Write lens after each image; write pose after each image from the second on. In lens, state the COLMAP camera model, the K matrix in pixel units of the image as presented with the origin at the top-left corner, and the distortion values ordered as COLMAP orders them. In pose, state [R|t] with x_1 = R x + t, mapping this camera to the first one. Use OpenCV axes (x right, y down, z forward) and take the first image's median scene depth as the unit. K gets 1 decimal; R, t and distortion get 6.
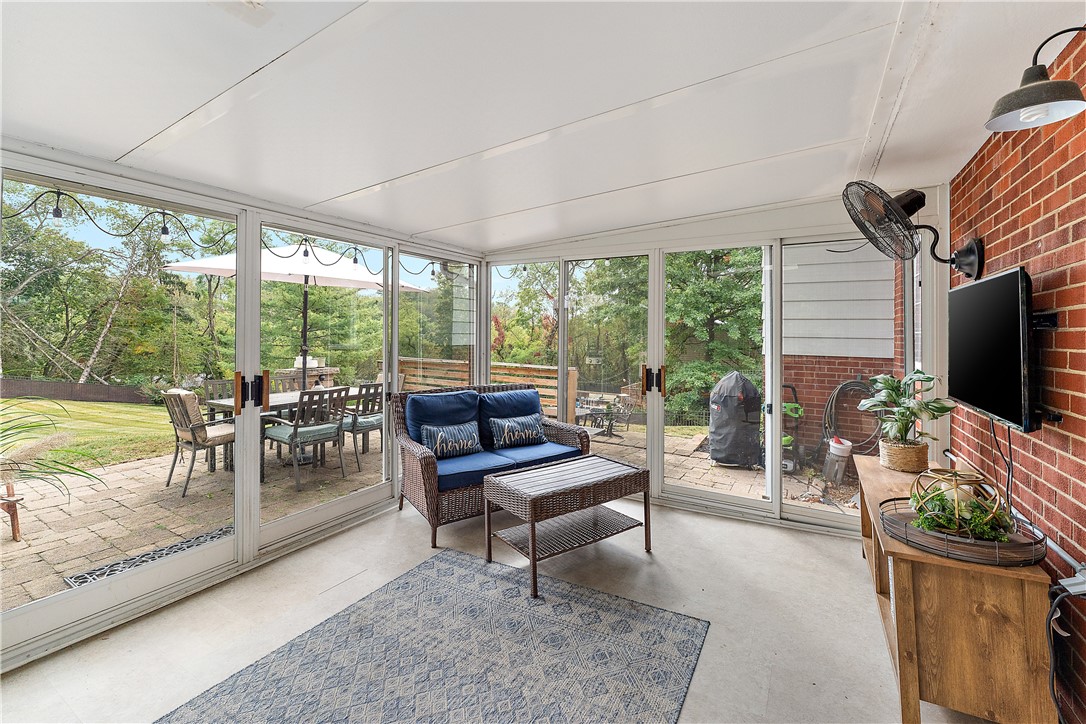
lens RADIAL K [[457.0, 0, 536.3], [0, 457.0, 321.5], [0, 0, 1]] dist [0.000012, -0.000083]
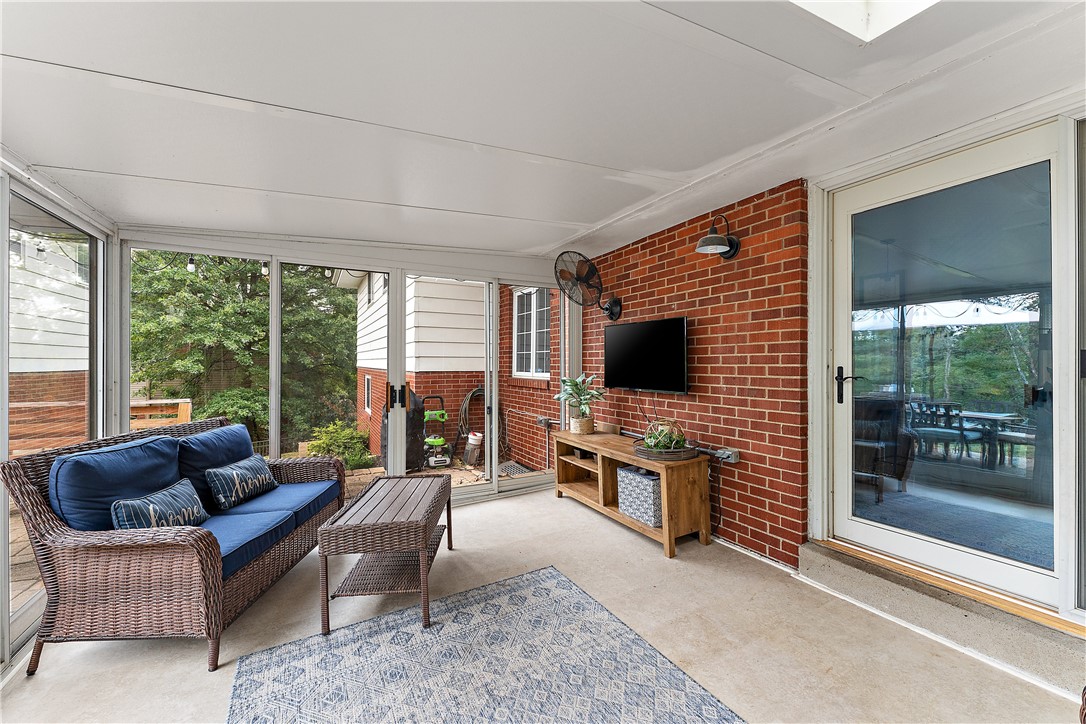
lens RADIAL K [[439.1, 0, 542.1], [0, 439.1, 352.8], [0, 0, 1]] dist [0.001143, 0.000351]
pose [[0.514225, 0.006007, 0.857635, -0.468354], [-0.016610, 0.999858, 0.002956, 0.024884], [-0.857495, -0.015765, 0.514251, 0.244380]]
